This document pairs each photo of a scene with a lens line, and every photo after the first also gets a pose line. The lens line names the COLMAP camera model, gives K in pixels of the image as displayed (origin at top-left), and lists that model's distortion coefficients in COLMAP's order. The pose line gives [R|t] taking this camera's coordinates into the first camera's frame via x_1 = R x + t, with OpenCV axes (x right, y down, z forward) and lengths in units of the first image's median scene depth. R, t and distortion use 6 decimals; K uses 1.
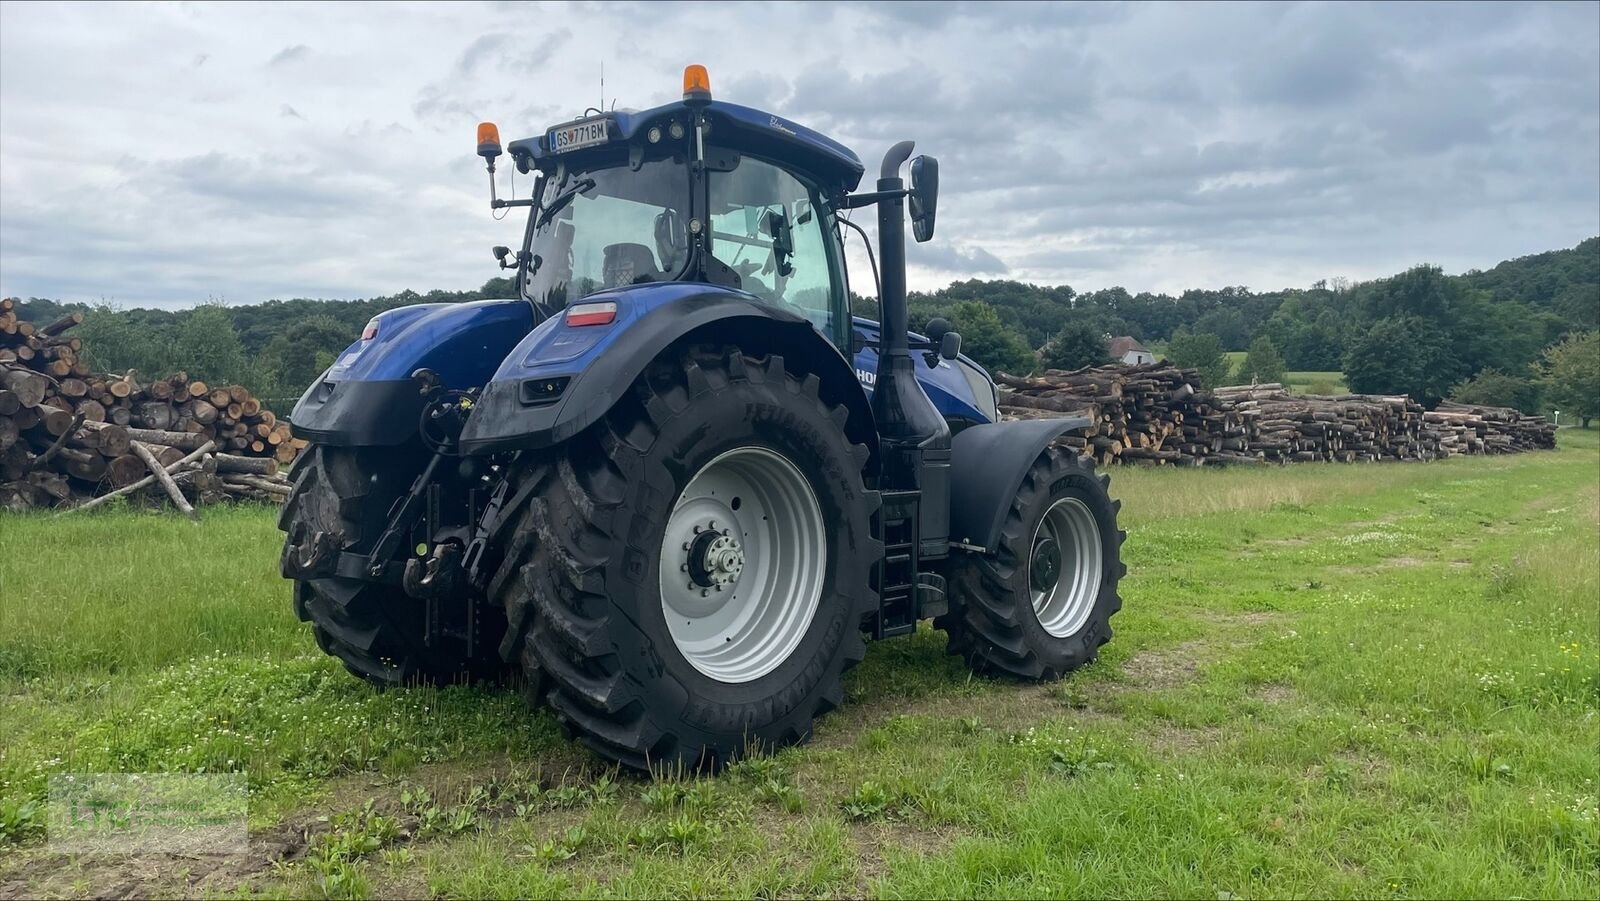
lens RADIAL K [[1219.8, 0, 797.7], [0, 1219.8, 453.9], [0, 0, 1]] dist [0.070621, -0.065171]
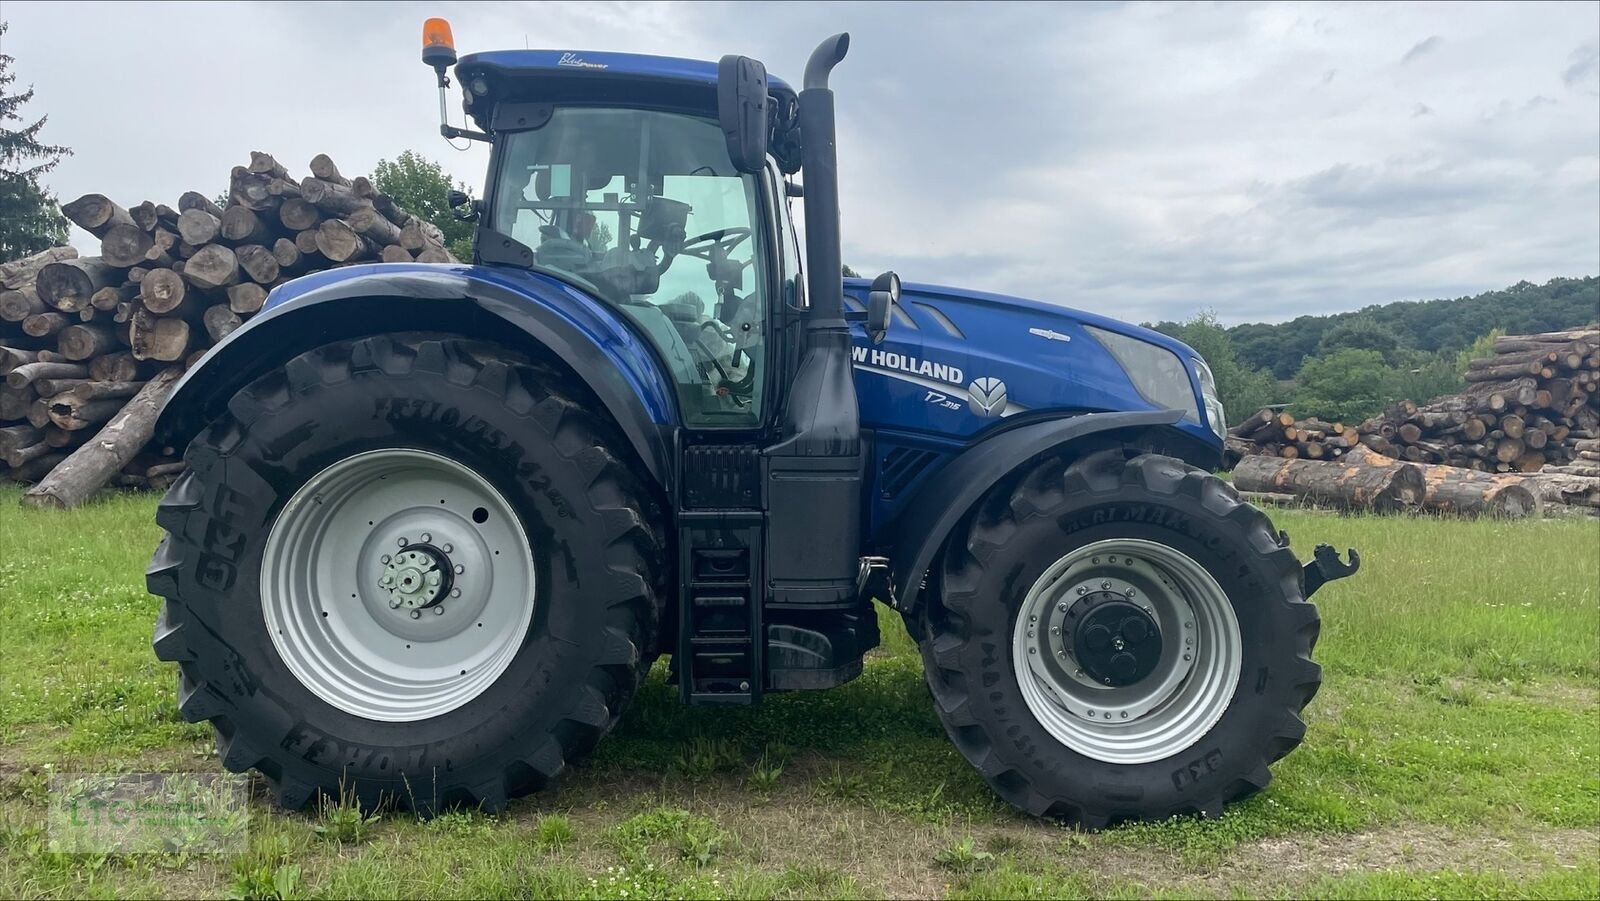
lens RADIAL K [[1219.8, 0, 799.0], [0, 1219.8, 443.4], [0, 0, 1]] dist [0.070621, -0.065171]
pose [[0.661908, 0.004731, -0.749570, 0.717726], [-0.015480, 0.999853, -0.007359, -0.006574], [0.749425, 0.016474, 0.661884, 0.576133]]
